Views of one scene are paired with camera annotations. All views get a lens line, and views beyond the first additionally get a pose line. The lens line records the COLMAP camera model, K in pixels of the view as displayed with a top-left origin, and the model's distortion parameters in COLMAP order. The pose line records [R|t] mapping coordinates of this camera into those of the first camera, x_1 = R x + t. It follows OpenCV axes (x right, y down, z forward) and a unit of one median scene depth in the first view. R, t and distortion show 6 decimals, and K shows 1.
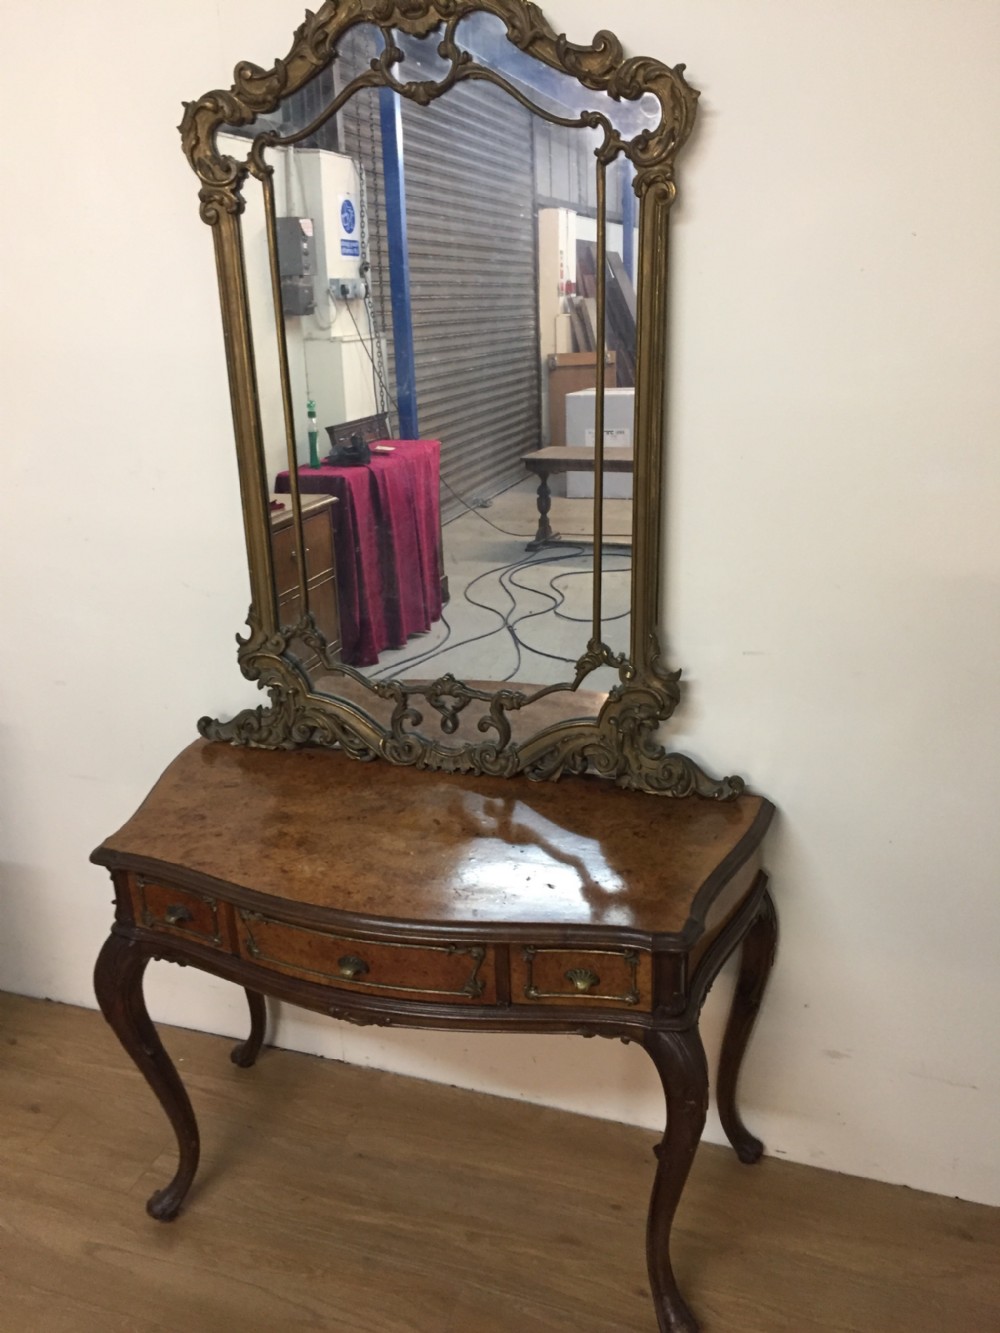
lens RADIAL K [[1130.7, 0, 507.3], [0, 1130.7, 655.6], [0, 0, 1]] dist [0.083841, -0.110970]
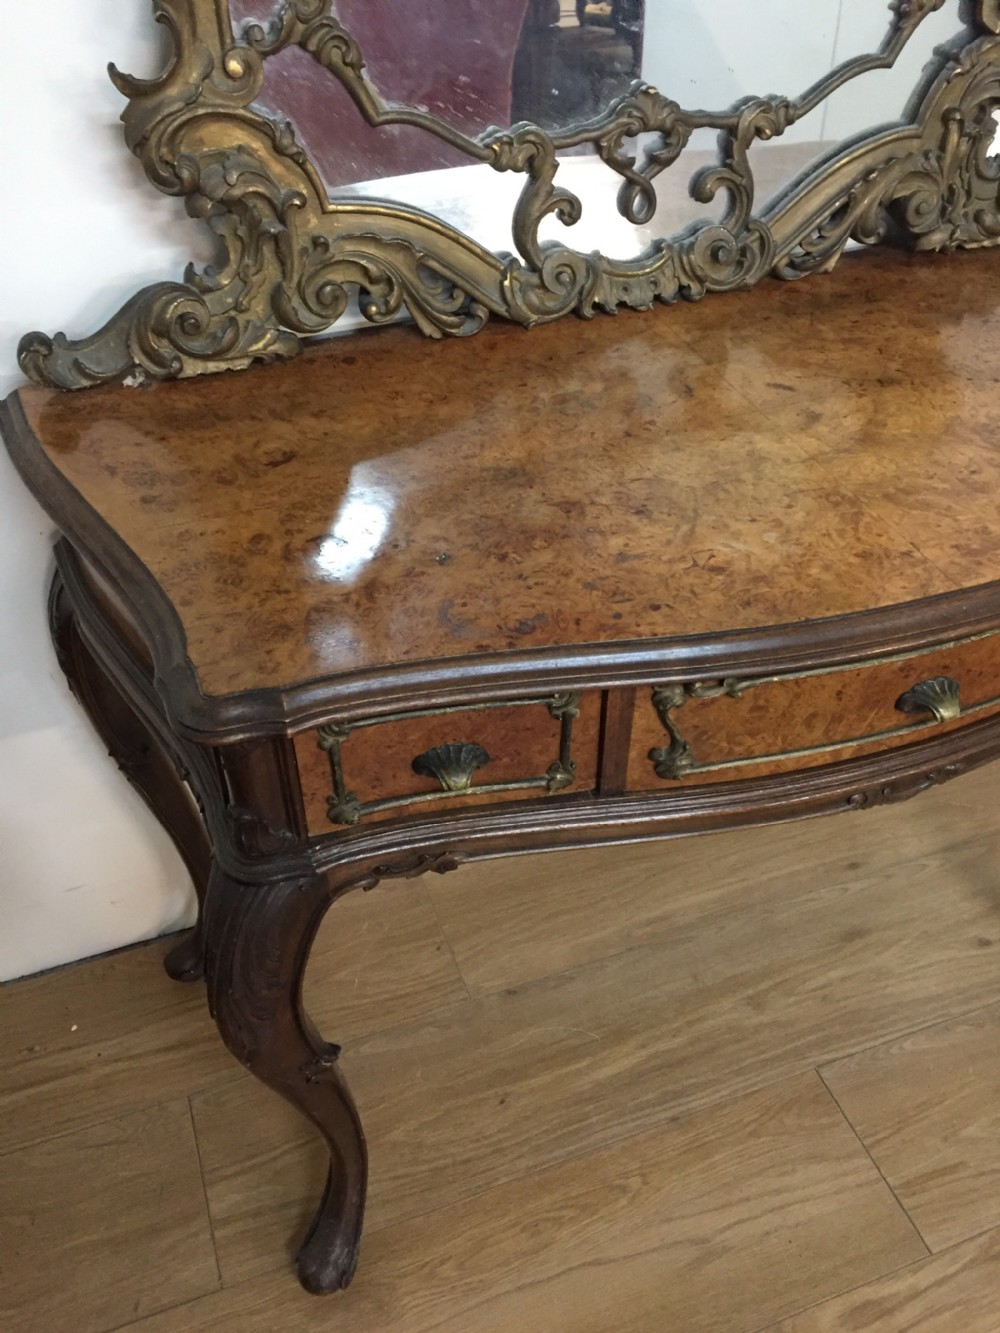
lens RADIAL K [[1130.7, 0, 500.7], [0, 1130.7, 659.3], [0, 0, 1]] dist [0.083841, -0.110970]
pose [[0.774359, -0.380566, 0.505508, -0.422388], [0.193758, 0.903149, 0.383118, 0.038829], [-0.602350, -0.198725, 0.773099, 0.629221]]
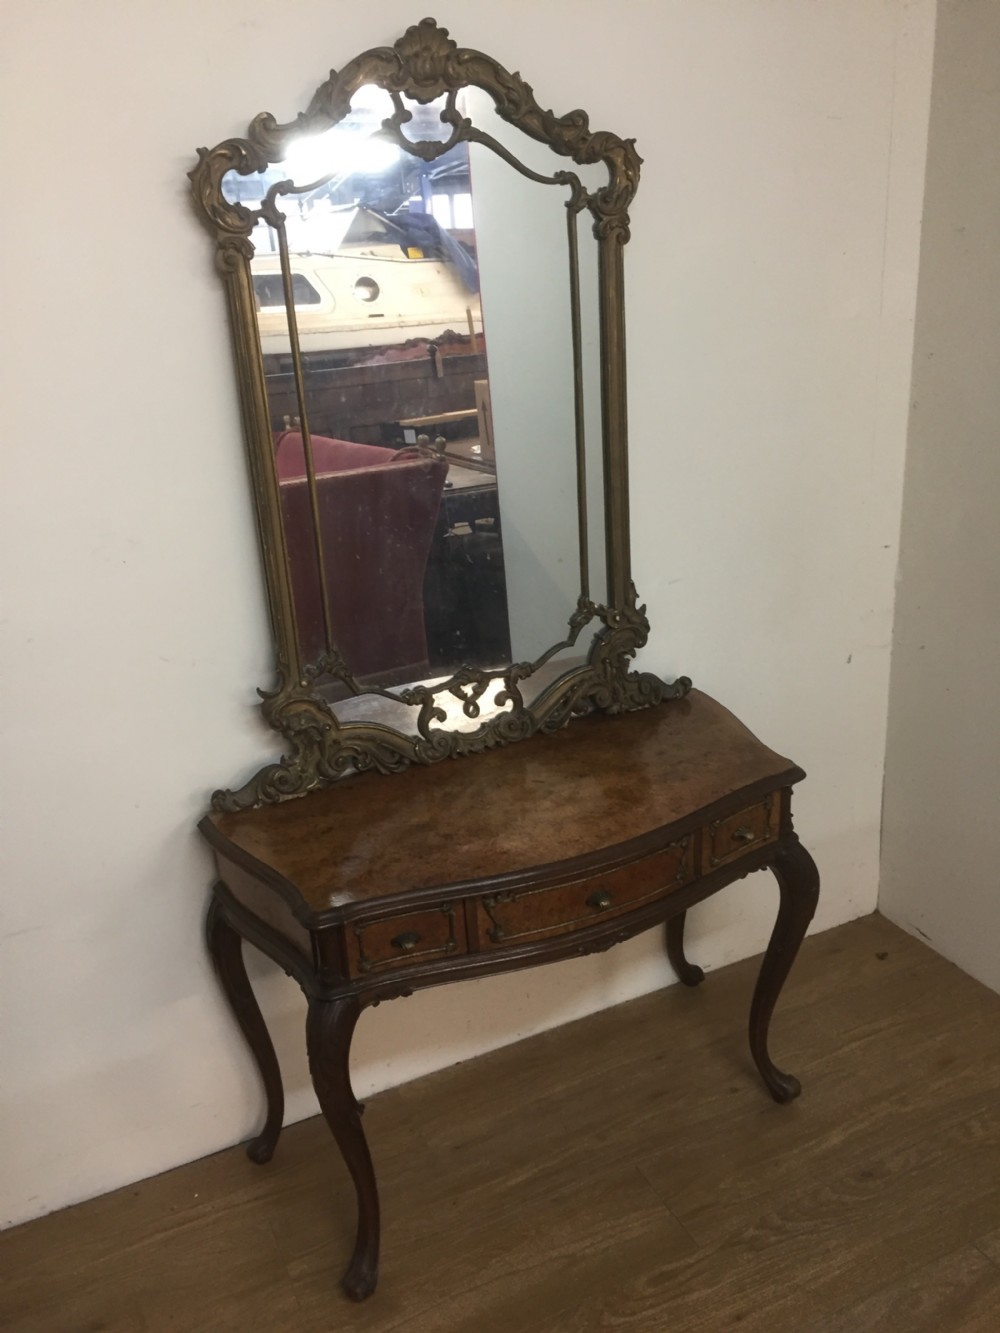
lens RADIAL K [[1130.7, 0, 502.0], [0, 1130.7, 655.5], [0, 0, 1]] dist [0.083841, -0.110970]
pose [[0.716590, -0.244019, 0.653416, -0.751130], [0.276031, 0.959538, 0.055623, -0.044347], [-0.640551, 0.140504, 0.754953, 0.139673]]
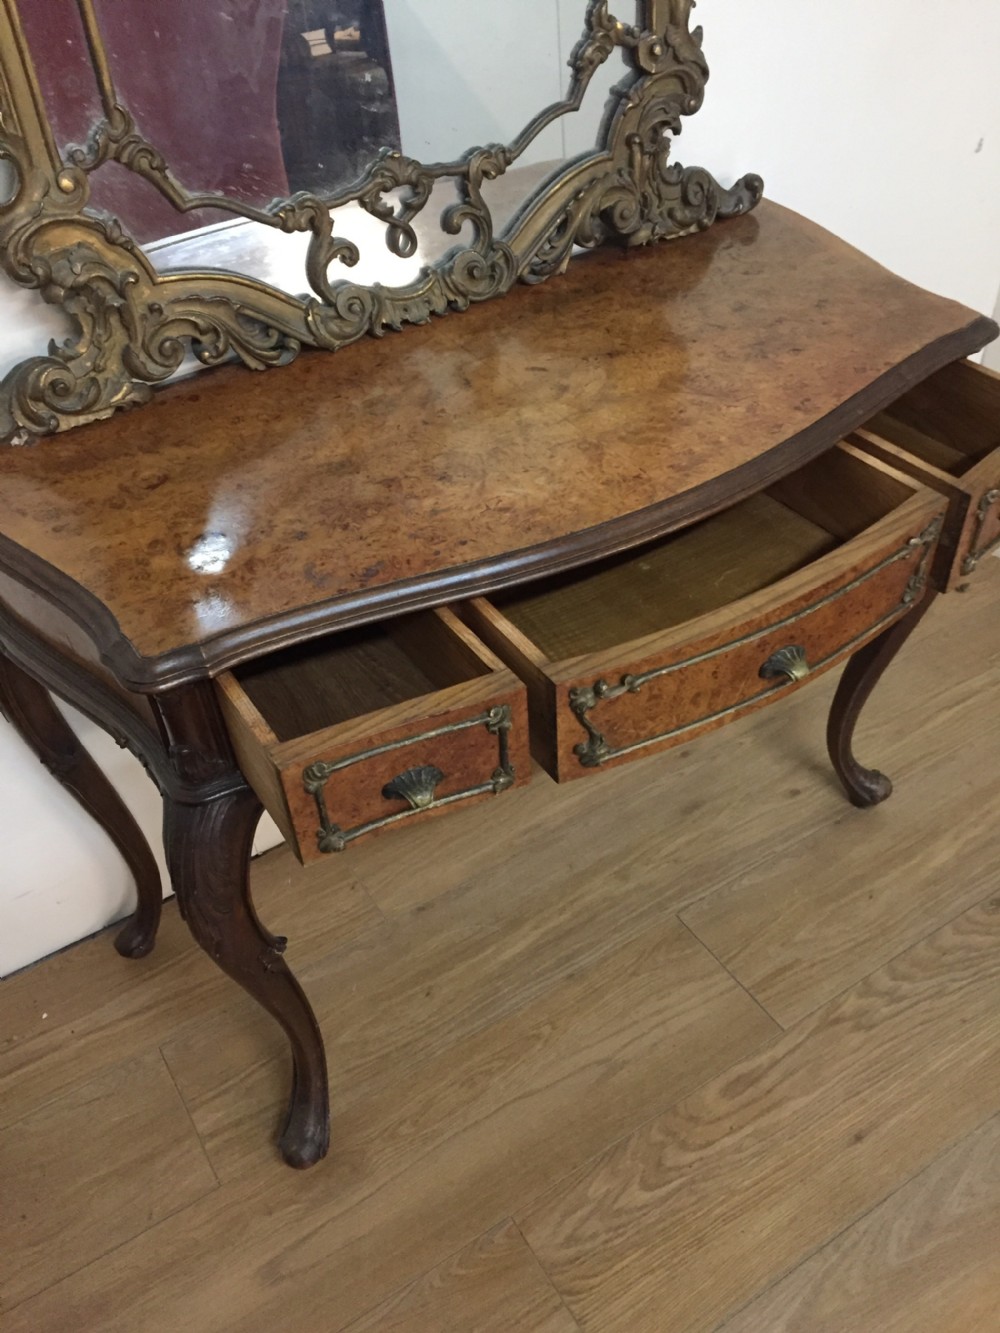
lens RADIAL K [[1130.7, 0, 499.4], [0, 1130.7, 660.0], [0, 0, 1]] dist [0.083841, -0.110970]
pose [[0.631413, -0.503558, 0.589701, -0.498932], [0.305288, 0.860476, 0.407896, 0.020360], [-0.712823, -0.077522, 0.697046, 0.526923]]
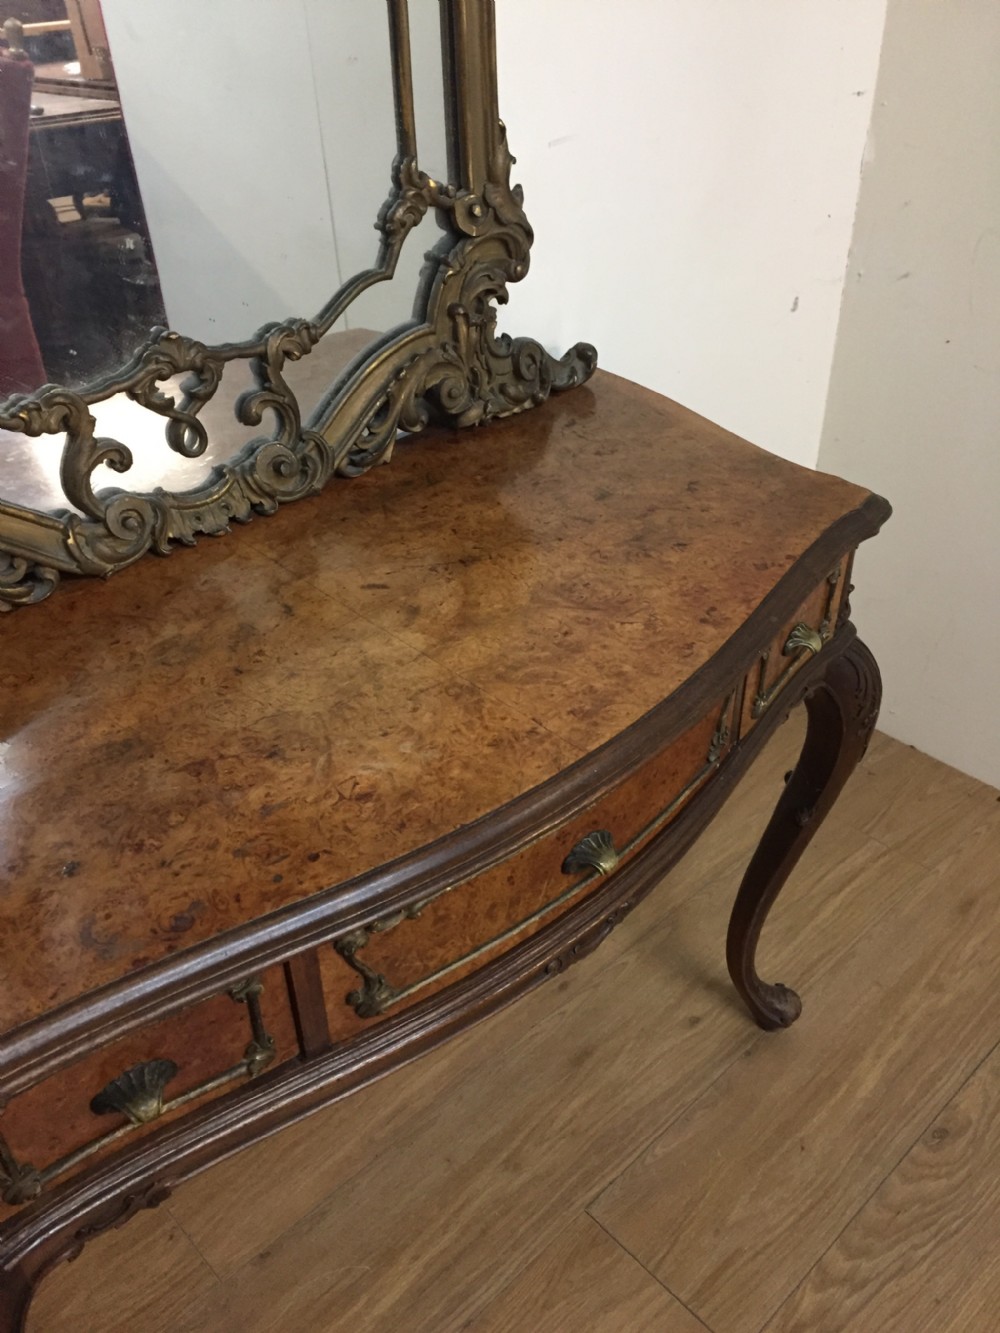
lens RADIAL K [[1130.7, 0, 499.3], [0, 1130.7, 658.5], [0, 0, 1]] dist [0.083841, -0.110970]
pose [[0.467642, -0.473459, 0.746423, -0.401572], [0.316124, 0.878180, 0.358979, 0.011036], [-0.825456, 0.068089, 0.560345, 0.634231]]
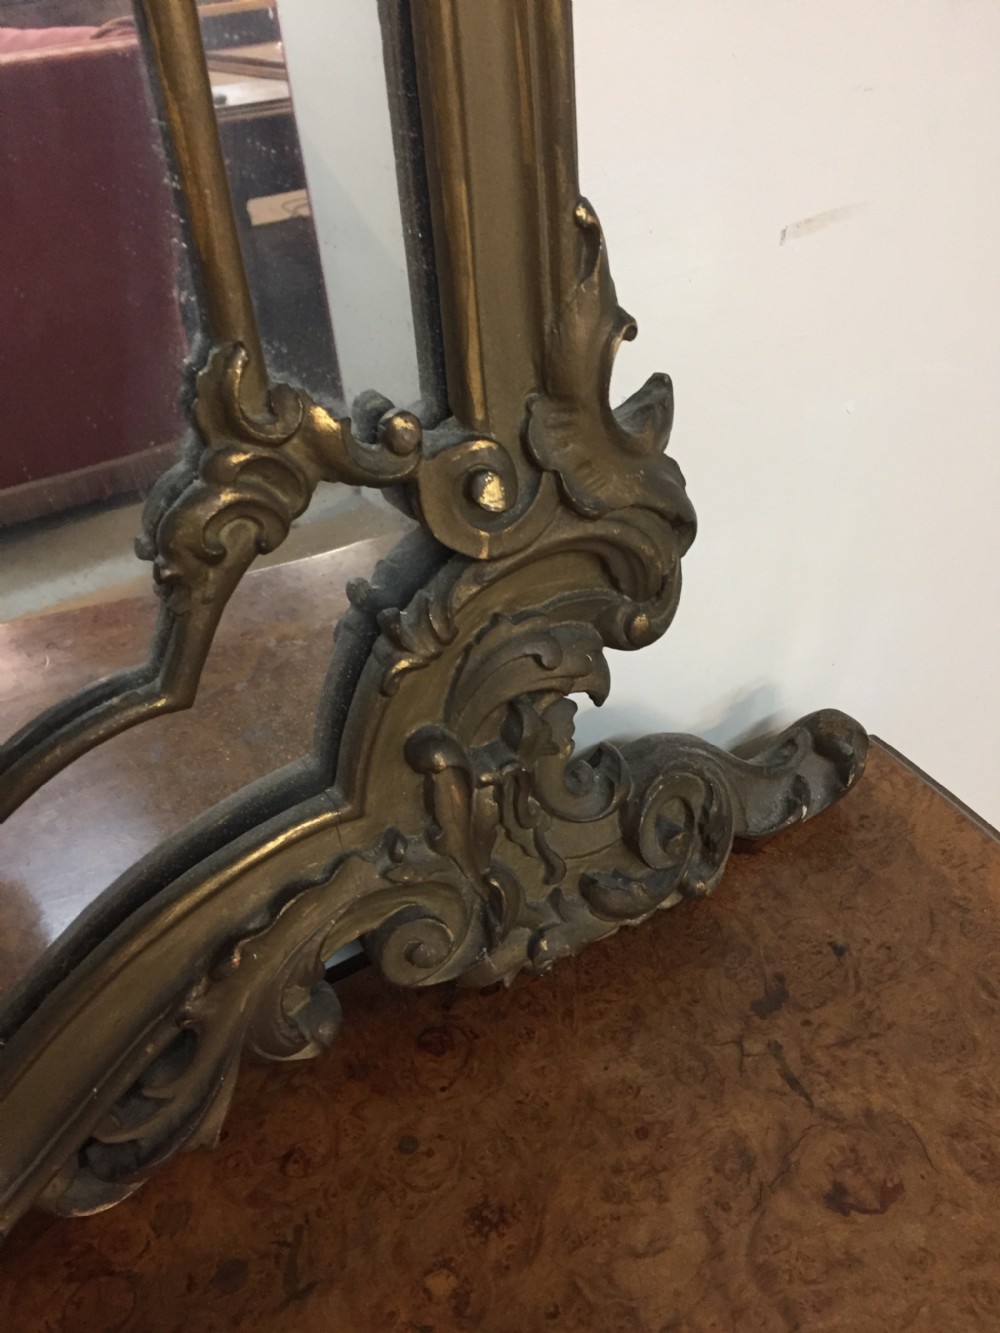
lens RADIAL K [[1130.7, 0, 501.0], [0, 1130.7, 657.9], [0, 0, 1]] dist [0.083841, -0.110970]
pose [[0.656617, -0.433671, 0.617077, -0.011662], [0.305398, 0.900964, 0.308214, -0.012972], [-0.689627, -0.013924, 0.724031, 0.811821]]
